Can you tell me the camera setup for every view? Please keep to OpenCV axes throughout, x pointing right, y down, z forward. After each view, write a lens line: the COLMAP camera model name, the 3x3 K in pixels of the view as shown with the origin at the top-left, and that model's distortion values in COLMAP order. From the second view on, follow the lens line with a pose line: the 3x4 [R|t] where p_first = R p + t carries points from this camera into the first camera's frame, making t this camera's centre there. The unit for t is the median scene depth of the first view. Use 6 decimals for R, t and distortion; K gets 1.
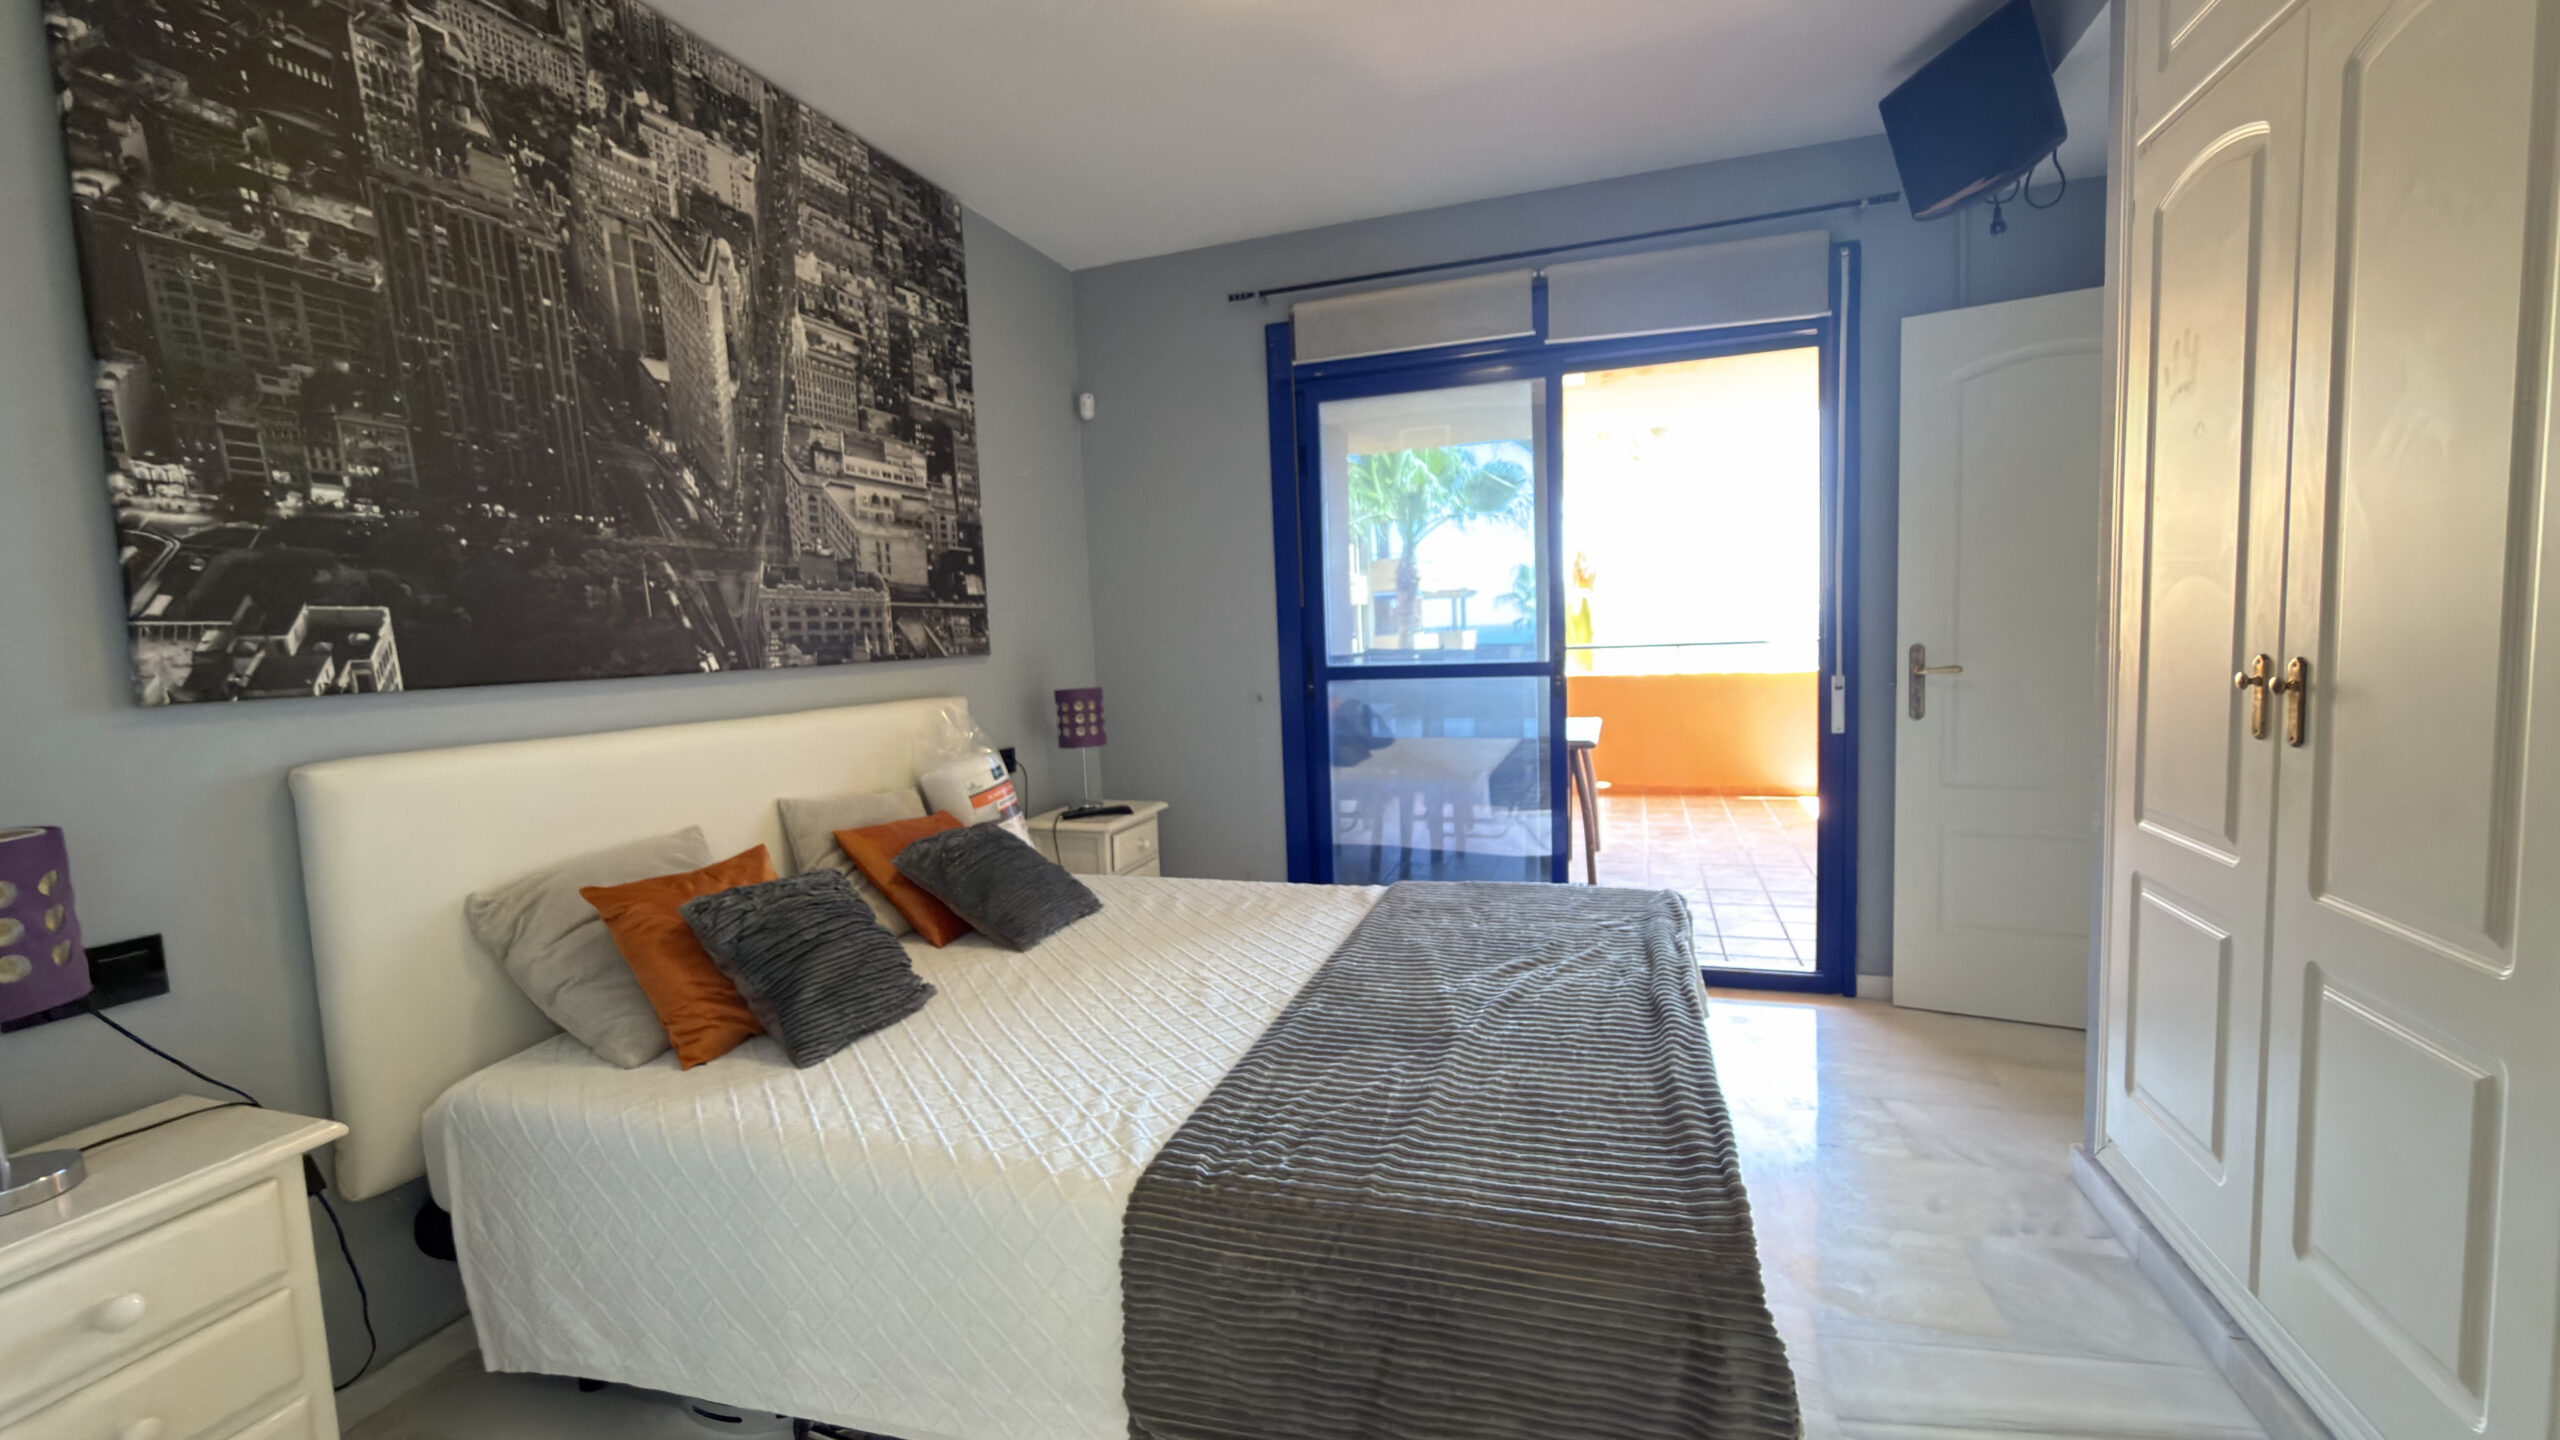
lens RADIAL K [[1026.6, 0, 1277.3], [0, 1026.6, 726.8], [0, 0, 1]] dist [-0.001438, 0.000644]
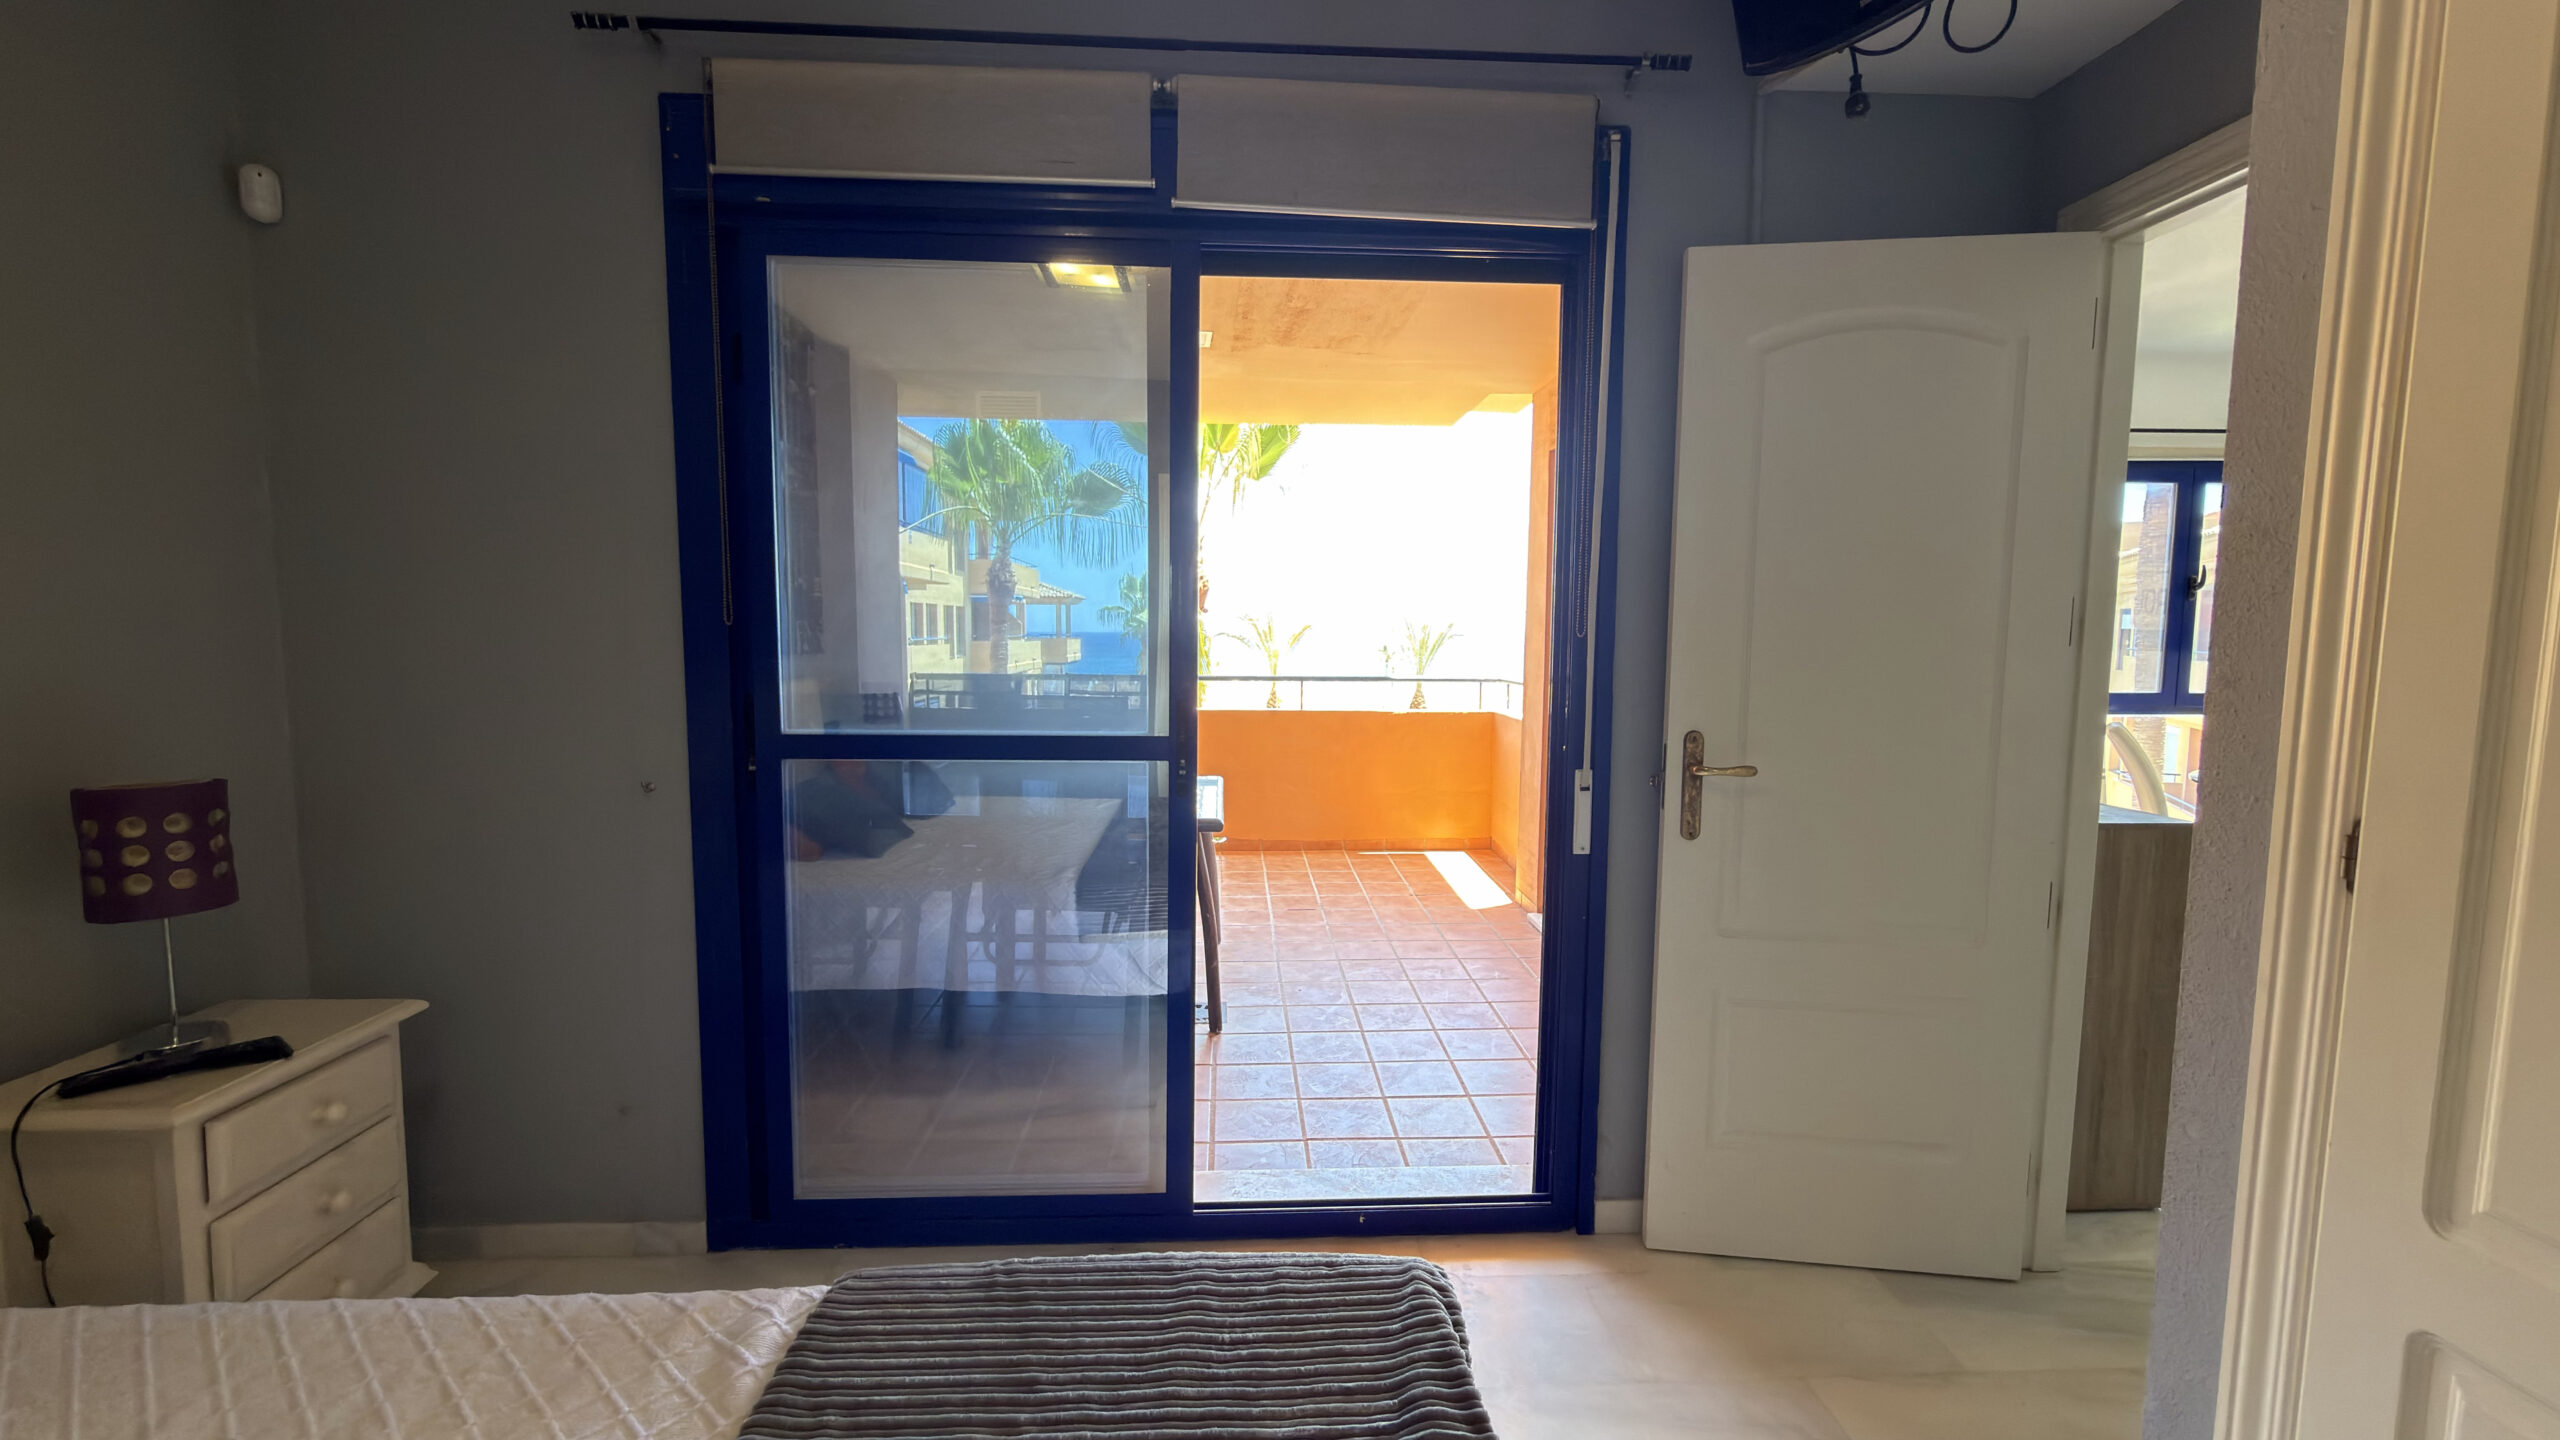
lens RADIAL K [[1026.6, 0, 1279.9], [0, 1026.6, 722.0], [0, 0, 1]] dist [-0.001438, 0.000644]
pose [[0.927258, 0.015358, 0.374109, 0.127194], [-0.011150, 0.999848, -0.013410, -0.085073], [-0.374258, 0.008263, 0.927288, 0.534915]]
